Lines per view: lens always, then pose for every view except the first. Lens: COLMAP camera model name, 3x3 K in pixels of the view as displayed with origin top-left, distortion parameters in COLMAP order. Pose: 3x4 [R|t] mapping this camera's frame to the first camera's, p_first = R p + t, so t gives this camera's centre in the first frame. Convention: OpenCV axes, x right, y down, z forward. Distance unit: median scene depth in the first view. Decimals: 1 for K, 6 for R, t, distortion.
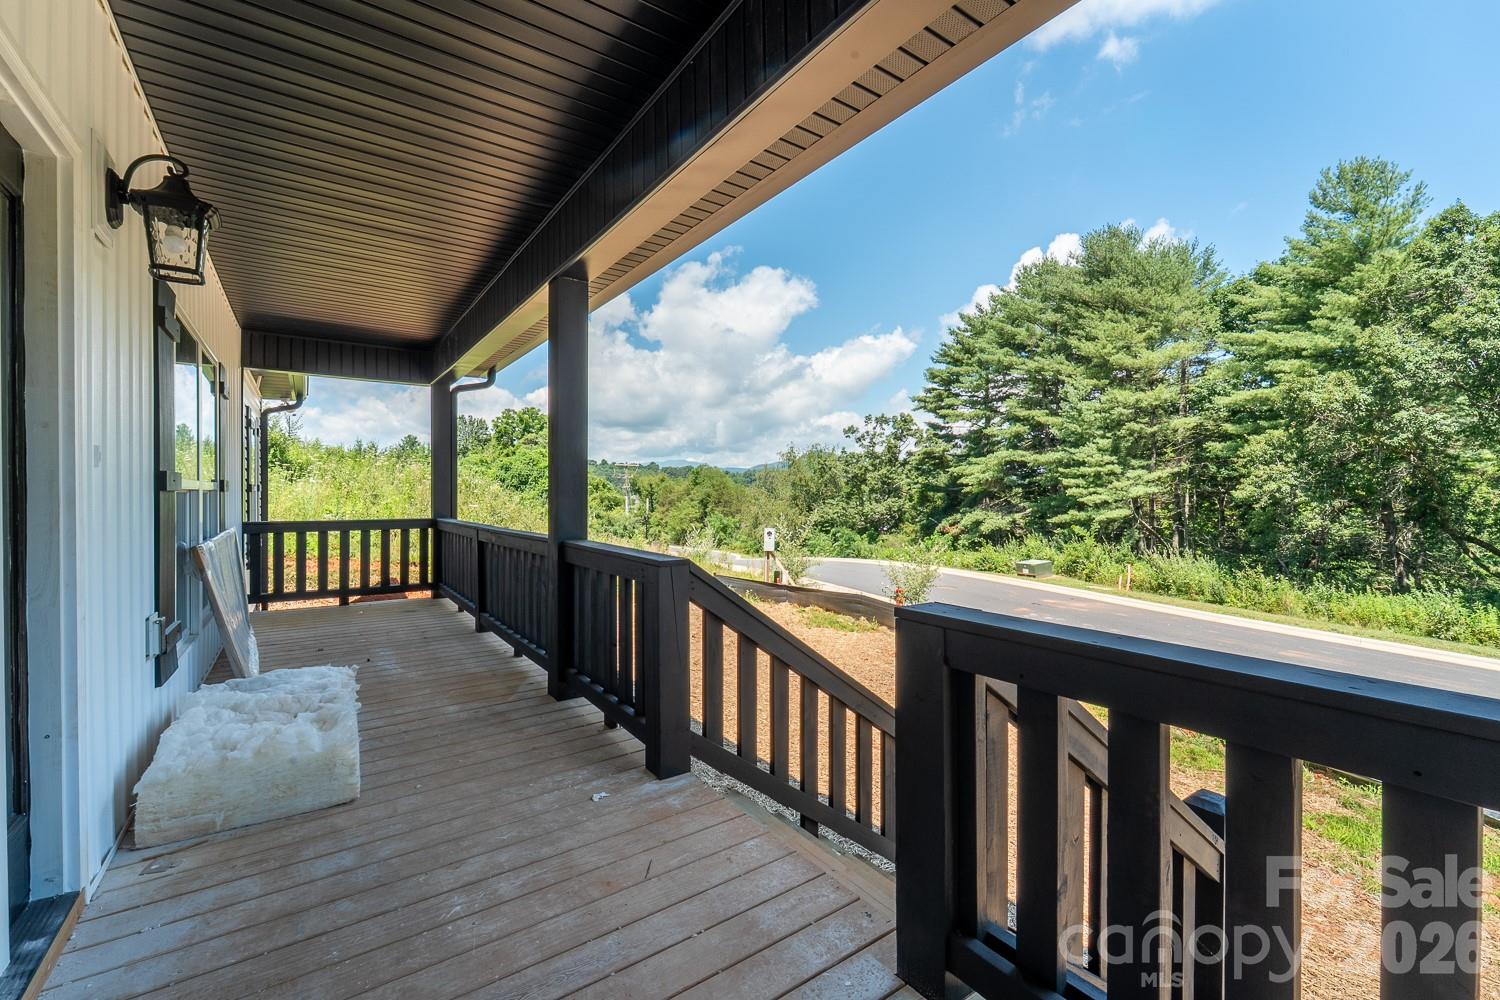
lens RADIAL K [[612.9, 0, 745.2], [0, 612.9, 502.4], [0, 0, 1]] dist [0.001480, 0.000039]
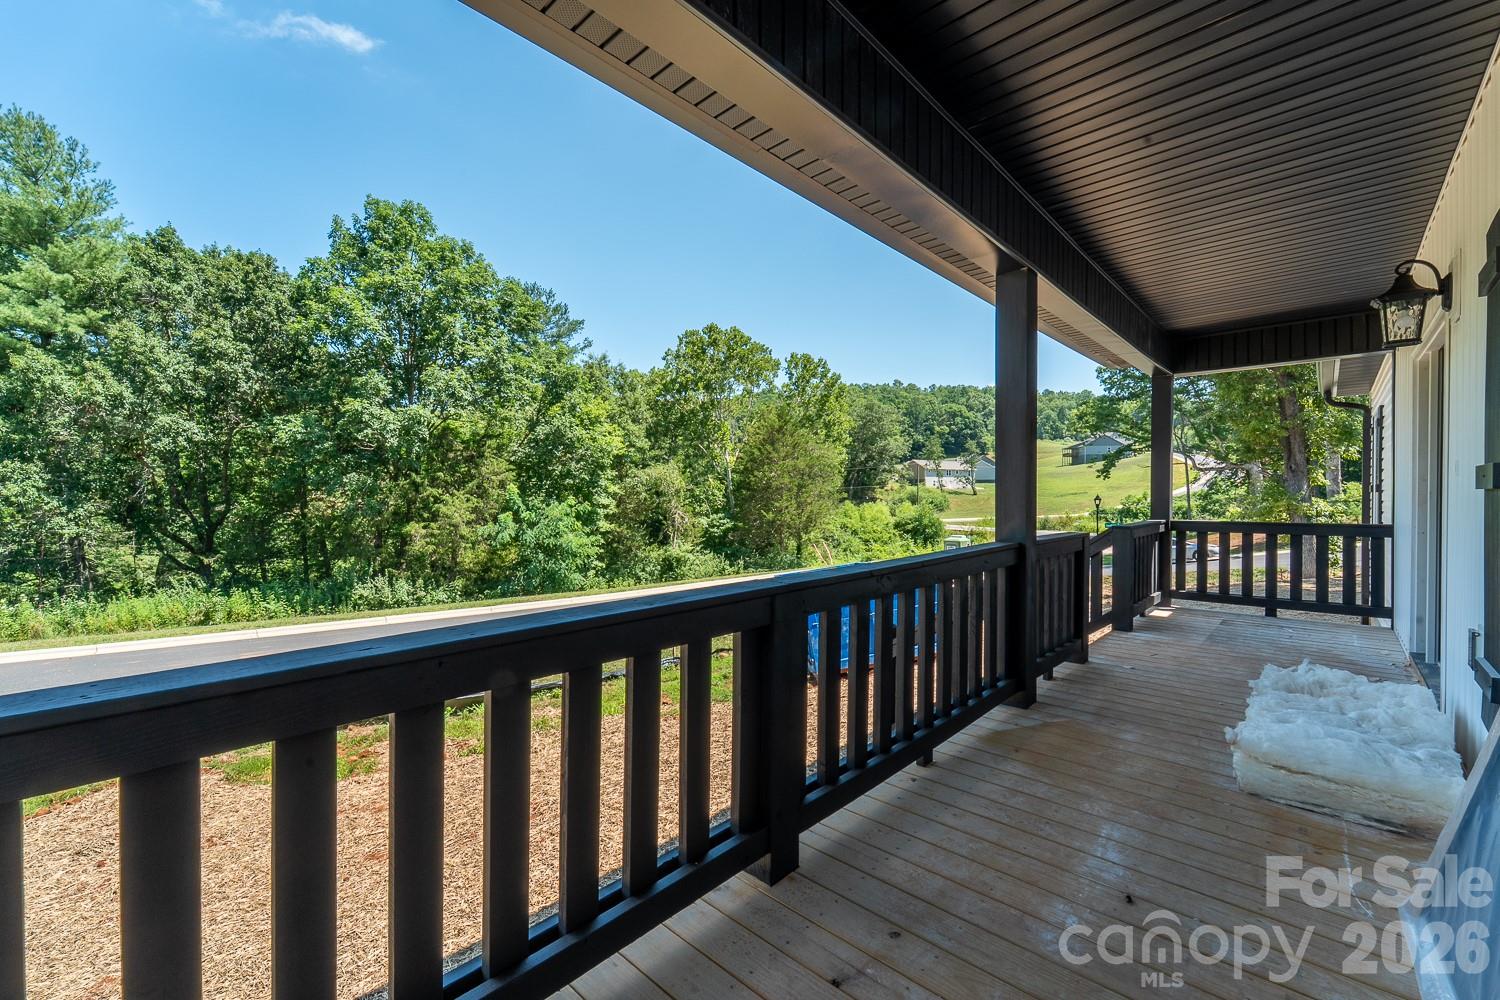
lens RADIAL K [[635.4, 0, 750.0], [0, 635.4, 500.0], [0, 0, 1]] dist [0.001334, -0.000374]
pose [[-0.219367, -0.004245, 0.975633, -1.275046], [0.014340, 0.999868, 0.007575, -0.020998], [-0.975537, 0.015652, -0.219277, 1.759955]]
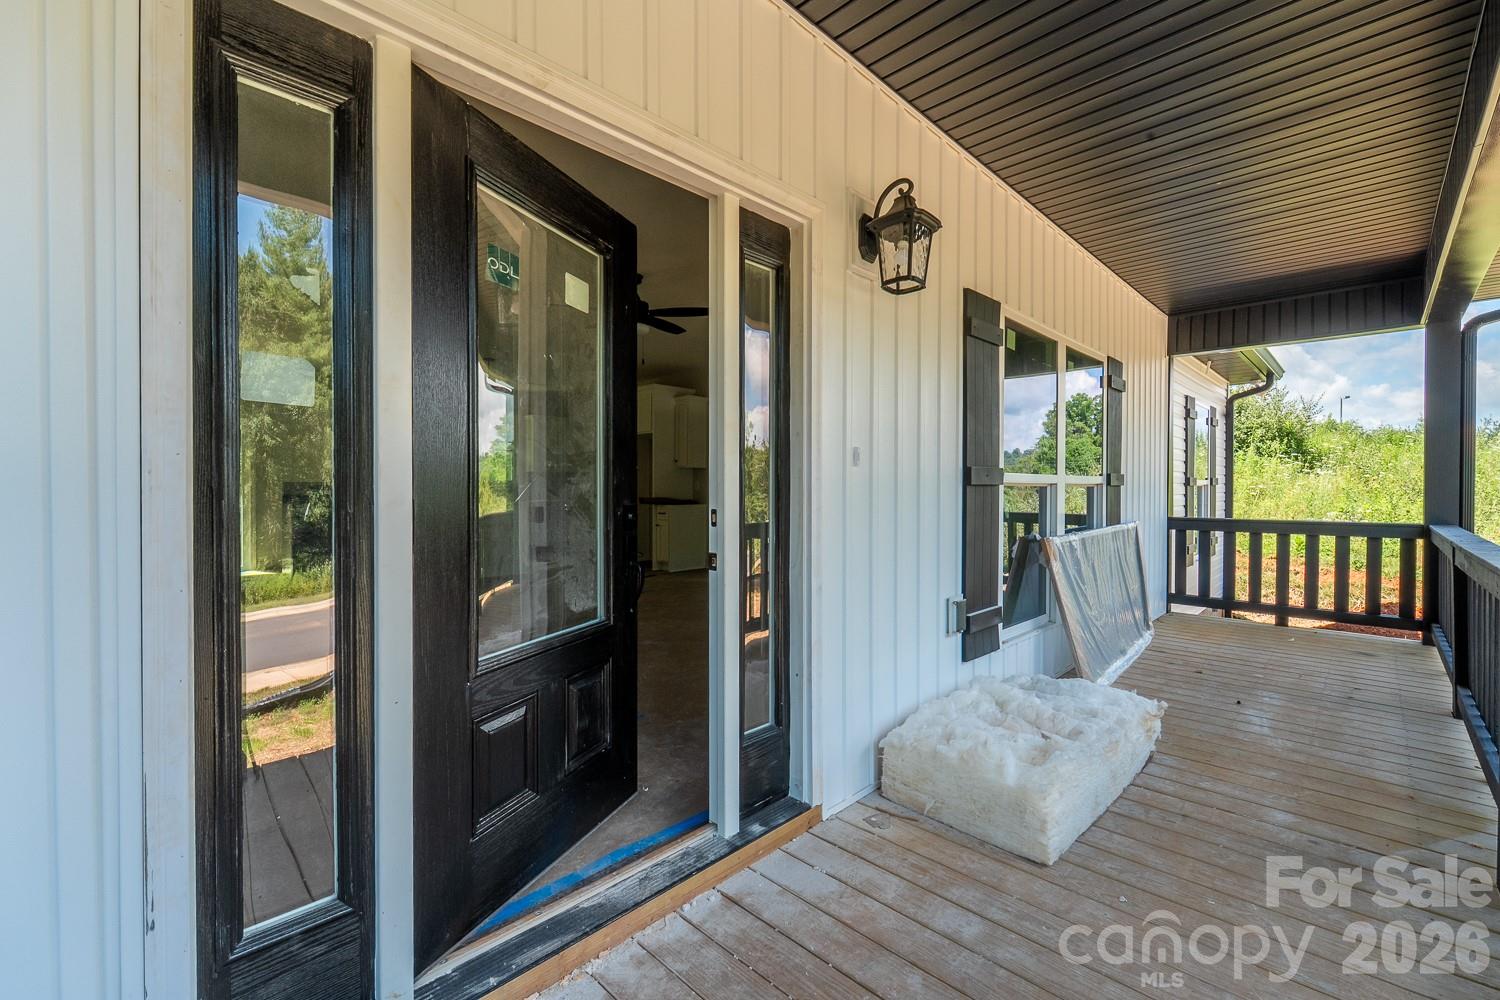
lens RADIAL K [[635.4, 0, 750.0], [0, 635.4, 500.0], [0, 0, 1]] dist [0.001334, -0.000374]
pose [[0.183826, 0.015326, -0.982839, 0.077853], [-0.011402, 0.999844, 0.013459, -0.003078], [0.982893, 0.008732, 0.183973, 0.324435]]
